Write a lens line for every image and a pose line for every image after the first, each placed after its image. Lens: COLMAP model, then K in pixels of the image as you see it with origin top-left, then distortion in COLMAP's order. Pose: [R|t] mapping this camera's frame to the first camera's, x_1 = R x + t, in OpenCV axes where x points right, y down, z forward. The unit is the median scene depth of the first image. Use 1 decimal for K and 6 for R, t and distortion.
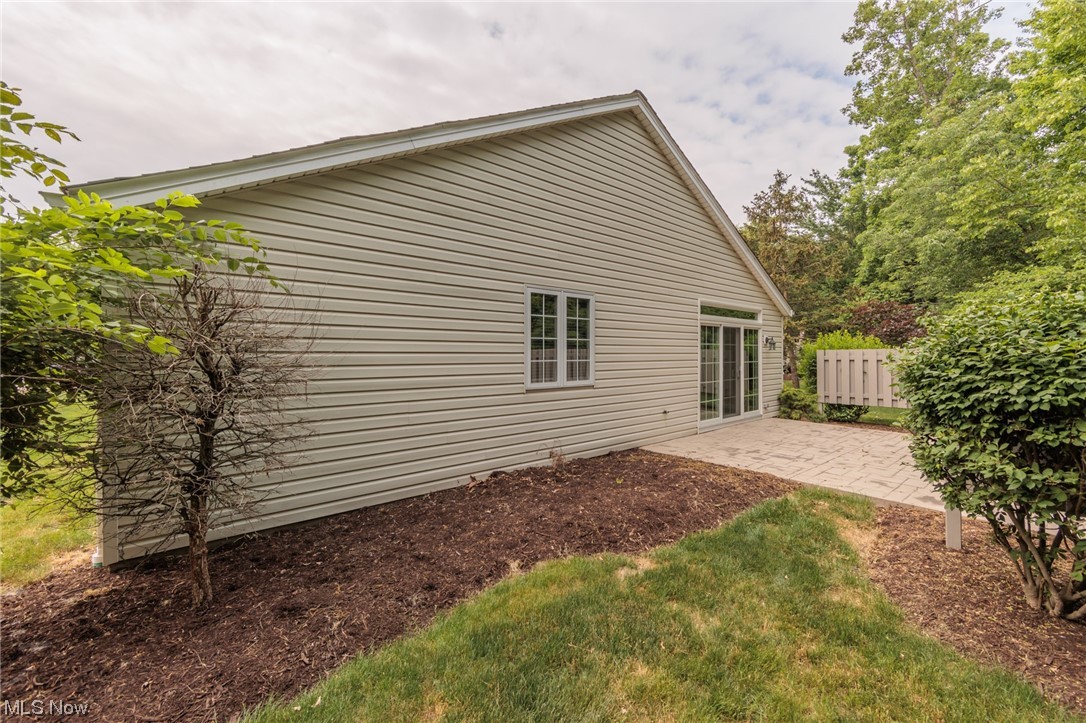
lens RADIAL K [[424.5, 0, 544.1], [0, 424.5, 354.3], [0, 0, 1]] dist [-0.006252, -0.000134]
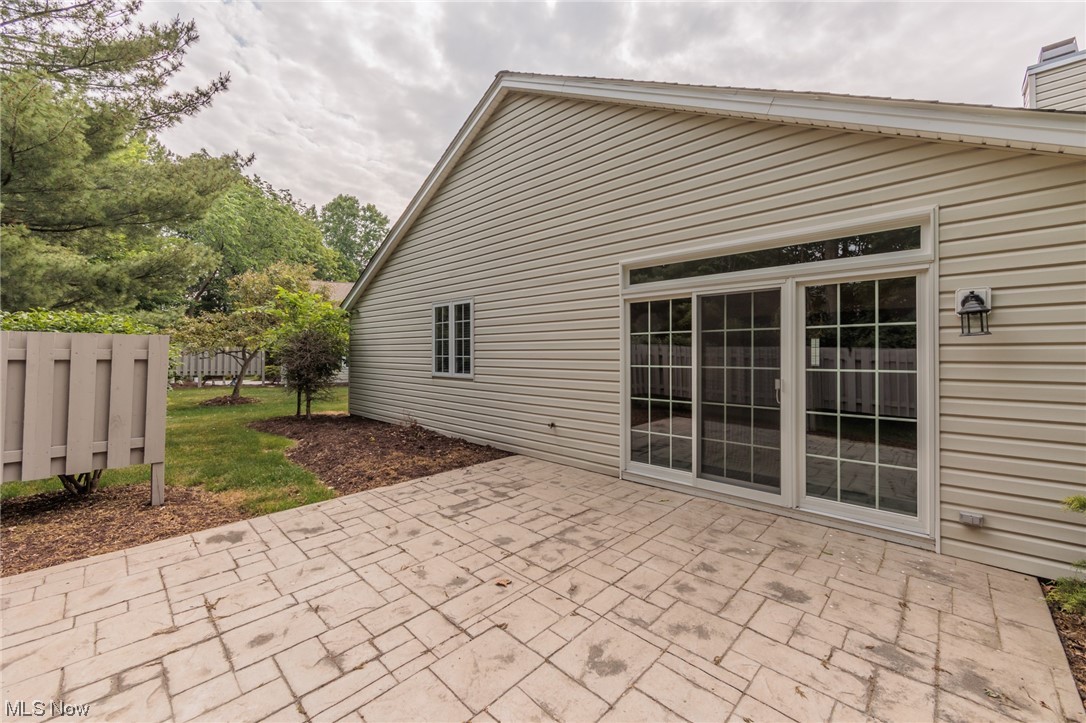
lens RADIAL K [[424.5, 0, 548.0], [0, 424.5, 356.2], [0, 0, 1]] dist [-0.006252, -0.000134]
pose [[0.128527, 0.007101, -0.991681, 0.763972], [-0.002703, 0.999973, 0.006810, 0.002698], [0.991702, 0.001805, 0.128543, 0.642345]]
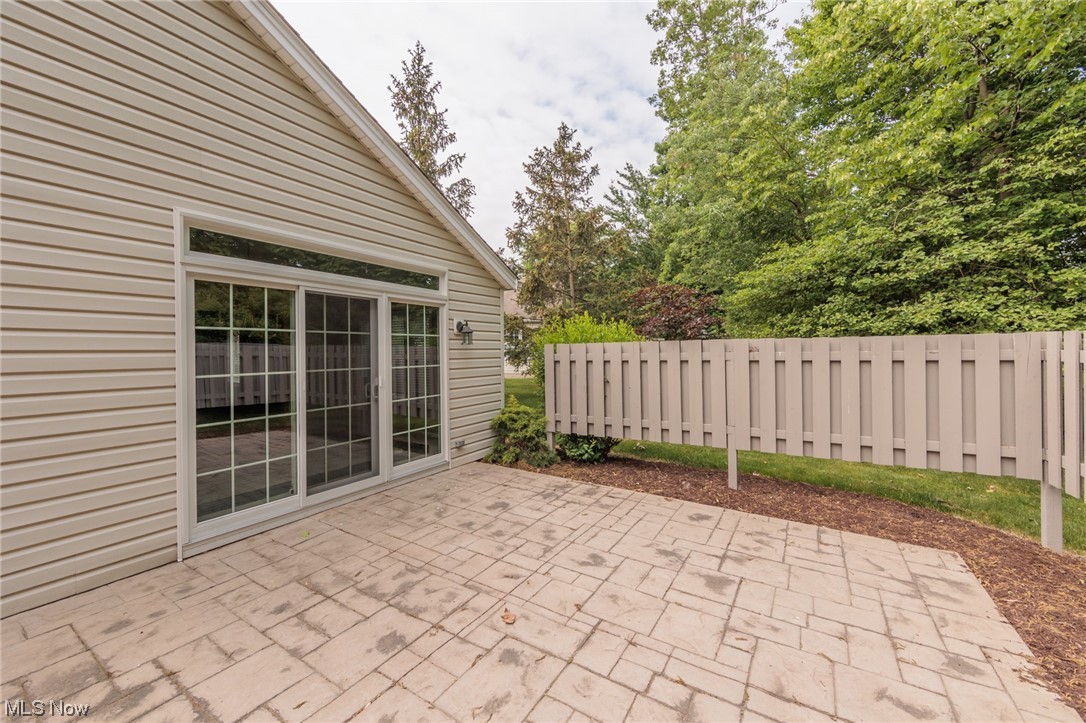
lens RADIAL K [[424.5, 0, 545.5], [0, 424.5, 352.6], [0, 0, 1]] dist [-0.006252, -0.000134]
pose [[0.945872, -0.005700, 0.324490, 0.437062], [0.004885, 0.999983, 0.003325, -0.000754], [-0.324504, -0.001560, 0.945883, 0.418051]]
